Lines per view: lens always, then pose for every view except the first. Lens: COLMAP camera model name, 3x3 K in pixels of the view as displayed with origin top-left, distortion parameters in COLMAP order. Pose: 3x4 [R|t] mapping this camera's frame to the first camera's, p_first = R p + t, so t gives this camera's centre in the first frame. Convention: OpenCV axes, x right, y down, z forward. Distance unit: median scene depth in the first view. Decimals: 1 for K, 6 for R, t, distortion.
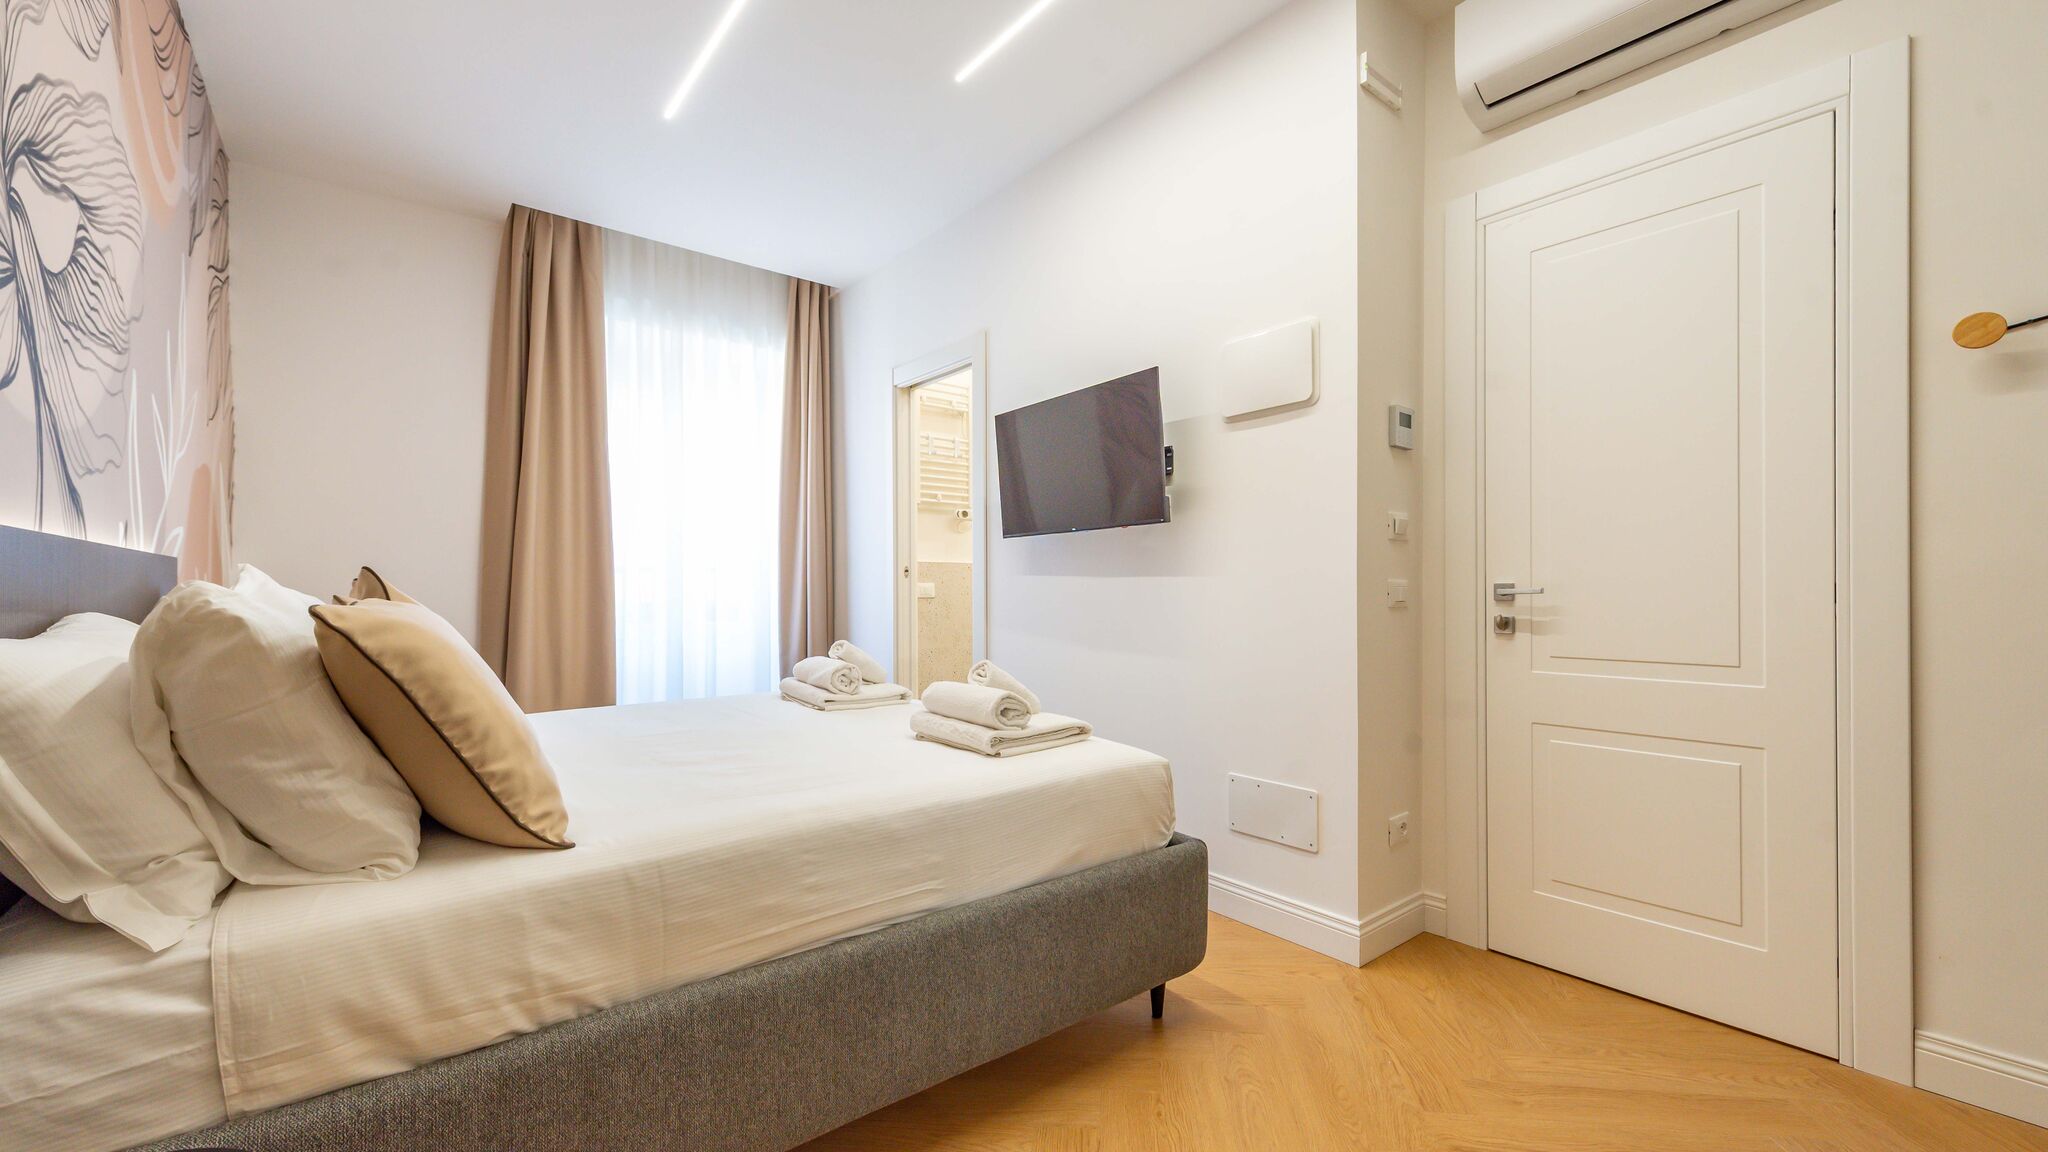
lens RADIAL K [[810.5, 0, 1020.9], [0, 810.5, 590.9], [0, 0, 1]] dist [0.013290, -0.004191]
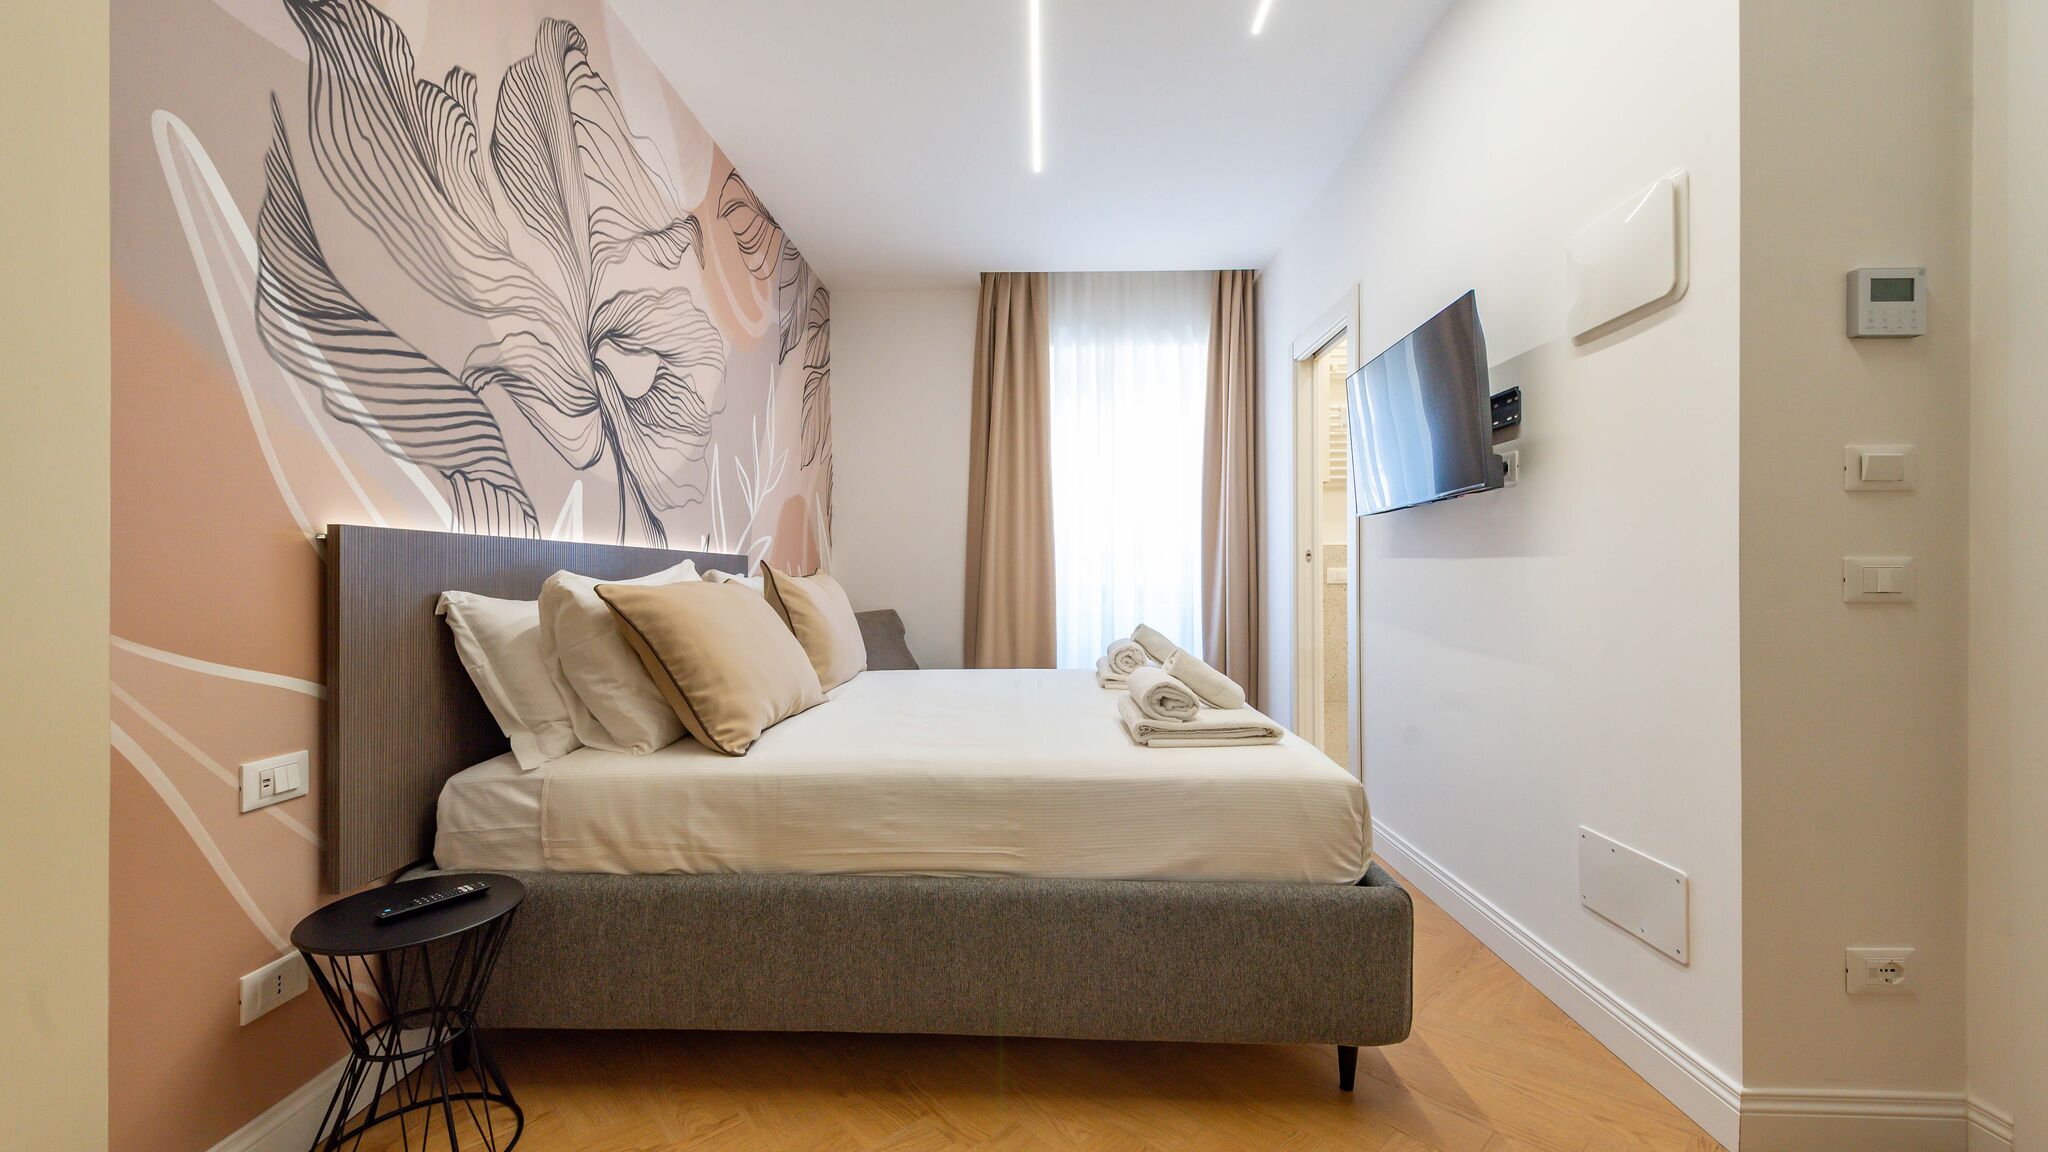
lens RADIAL K [[810.5, 0, 1017.9], [0, 810.5, 575.3], [0, 0, 1]] dist [0.013290, -0.004191]
pose [[0.758127, -0.002792, -0.652101, 0.488820], [0.000448, 0.999993, -0.003761, 0.003341], [0.652106, 0.002559, 0.758123, 0.161643]]
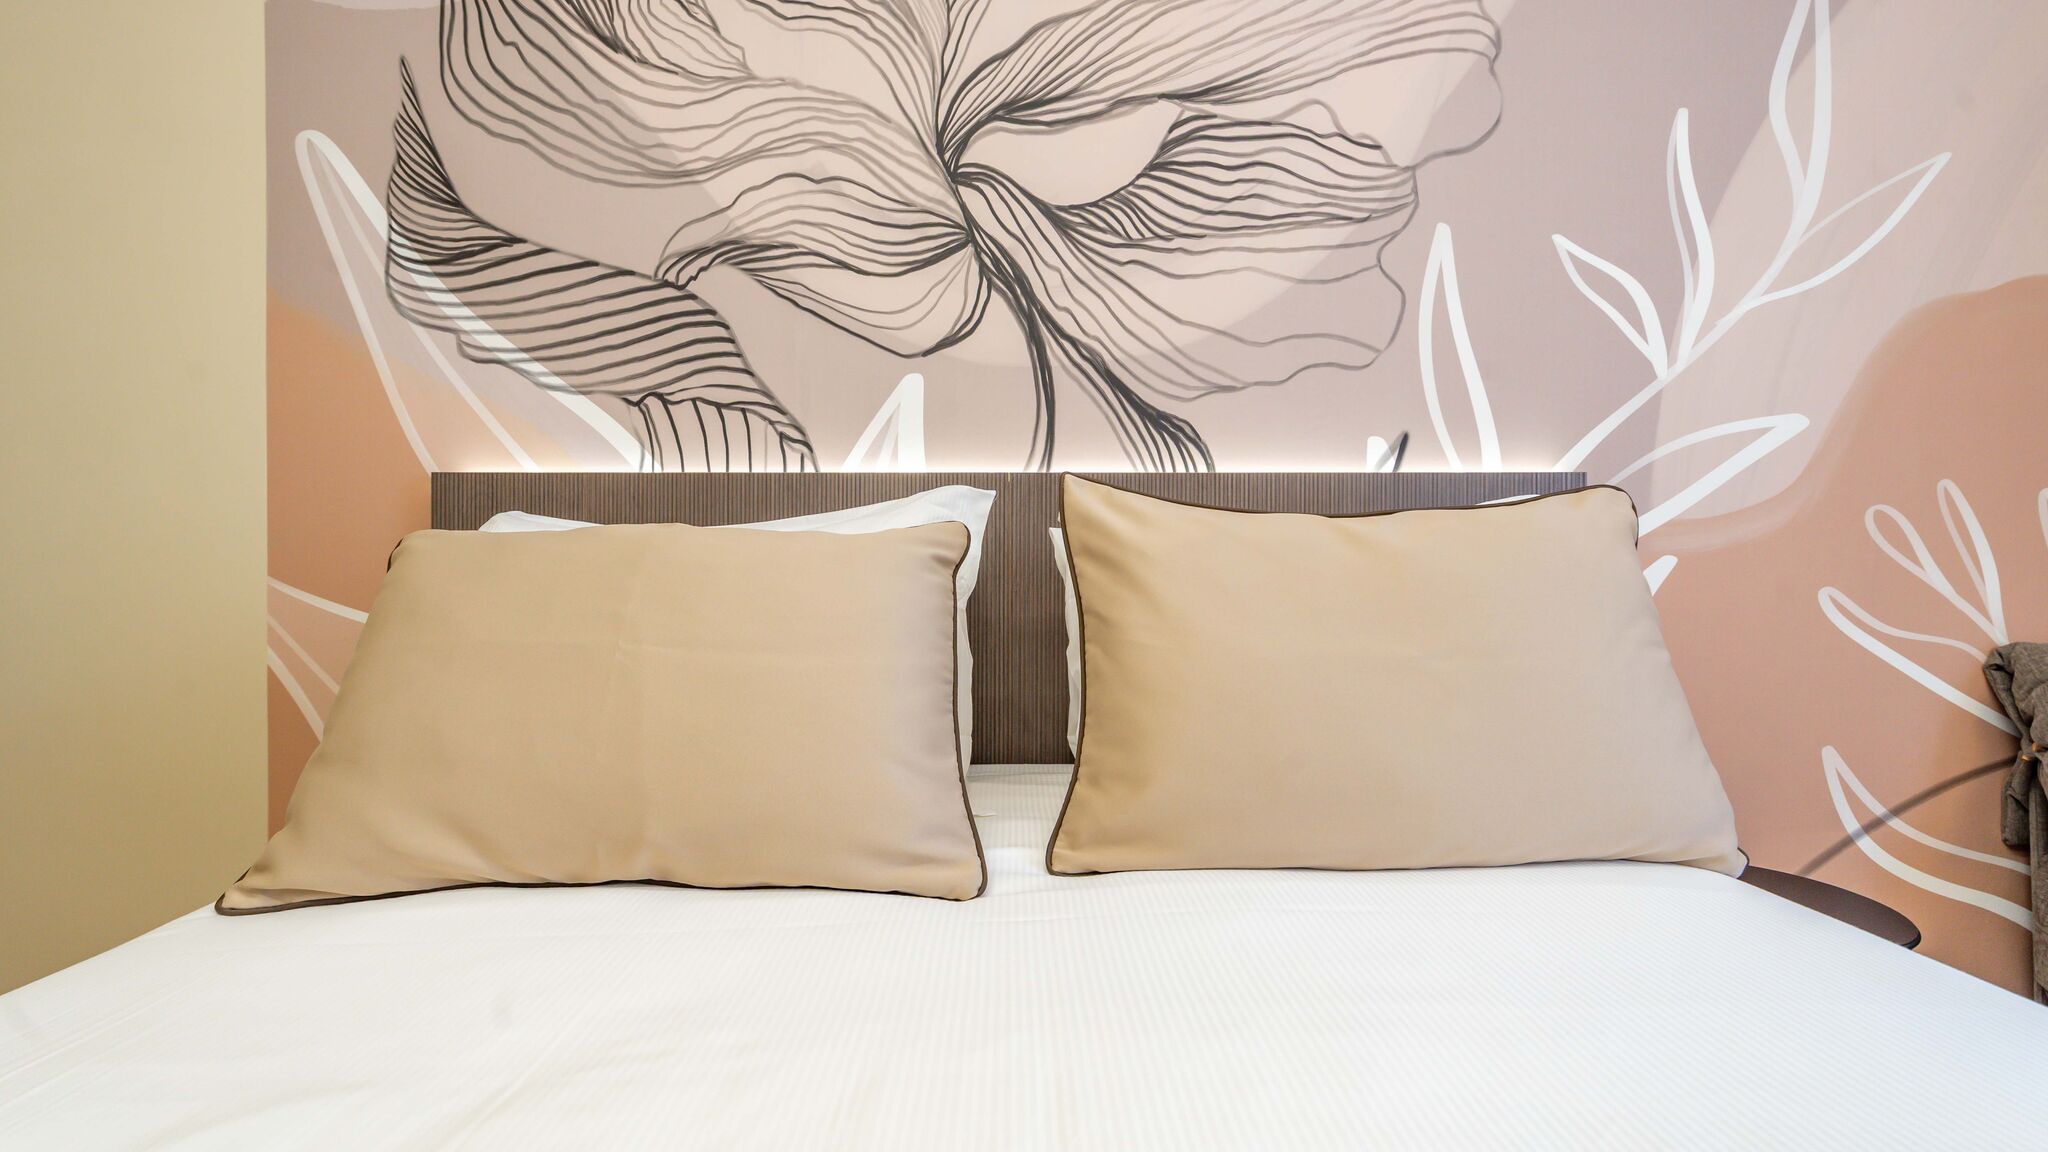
lens RADIAL K [[810.5, 0, 1027.8], [0, 810.5, 555.4], [0, 0, 1]] dist [0.013290, -0.004191]
pose [[-0.622213, 0.002204, -0.782845, -0.297721], [0.002120, 0.999997, 0.001130, 0.027199], [0.782845, -0.000957, -0.622216, 1.247355]]
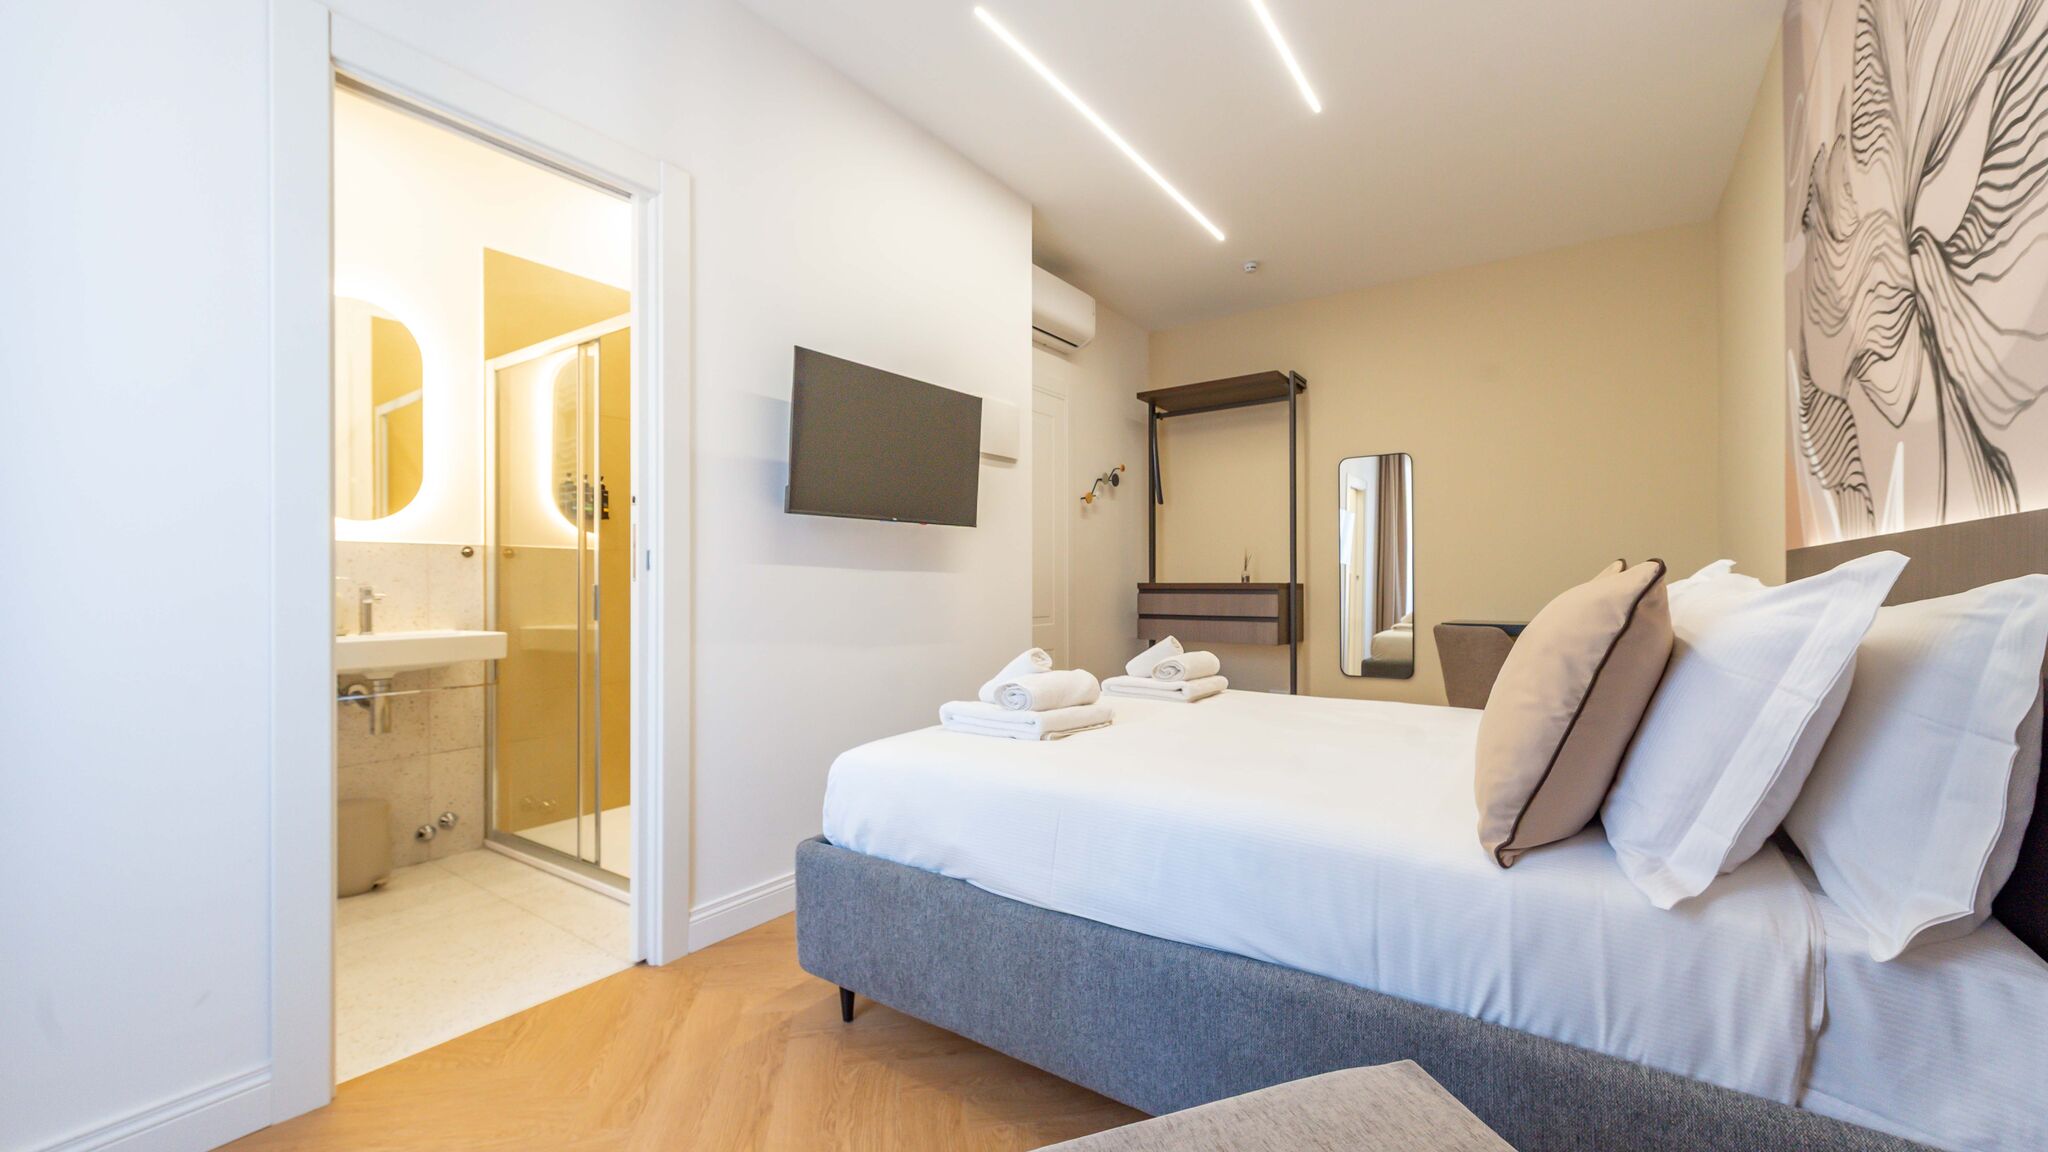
lens RADIAL K [[810.5, 0, 1028.9], [0, 810.5, 580.2], [0, 0, 1]] dist [0.013290, -0.004191]
pose [[-0.289586, 0.005151, 0.957138, -1.398854], [0.001767, 0.999987, -0.004847, -0.001812], [-0.957151, 0.000287, -0.289591, 1.790141]]
